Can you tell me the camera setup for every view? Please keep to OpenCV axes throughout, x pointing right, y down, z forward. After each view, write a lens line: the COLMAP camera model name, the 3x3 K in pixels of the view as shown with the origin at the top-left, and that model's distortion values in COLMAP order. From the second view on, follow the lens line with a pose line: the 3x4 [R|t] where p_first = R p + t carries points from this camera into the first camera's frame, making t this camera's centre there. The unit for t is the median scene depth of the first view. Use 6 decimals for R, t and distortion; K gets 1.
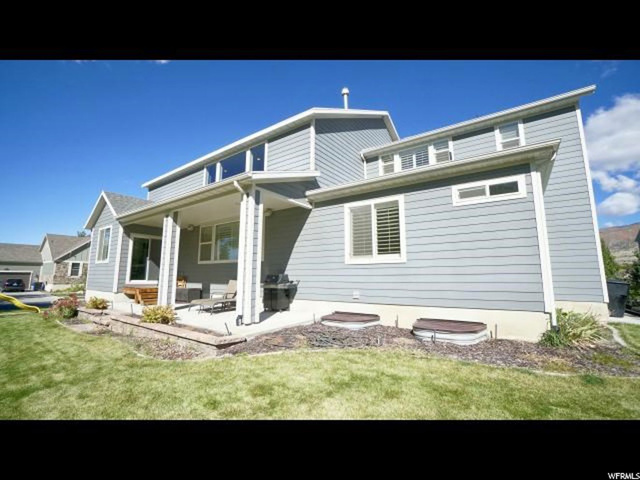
lens RADIAL K [[282.9, 0, 316.5], [0, 282.9, 237.3], [0, 0, 1]] dist [-0.060373, 0.025439]
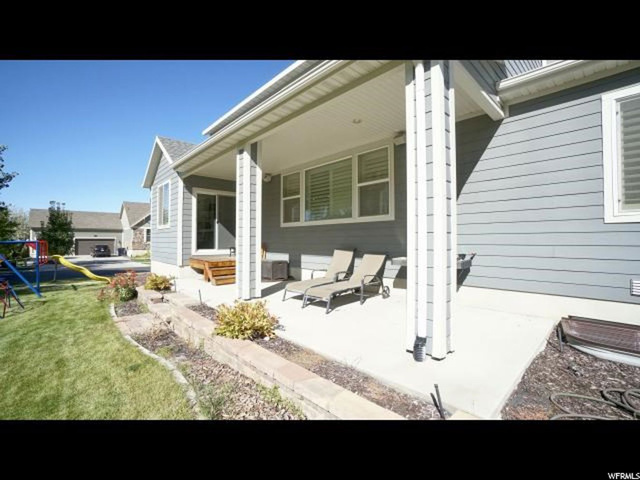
lens RADIAL K [[282.9, 0, 316.5], [0, 282.9, 237.3], [0, 0, 1]] dist [-0.060373, 0.025439]
pose [[0.980854, -0.004814, -0.194683, -0.199351], [0.029976, 0.991513, 0.126506, 0.033023], [0.192422, -0.129919, 0.972674, 0.316154]]
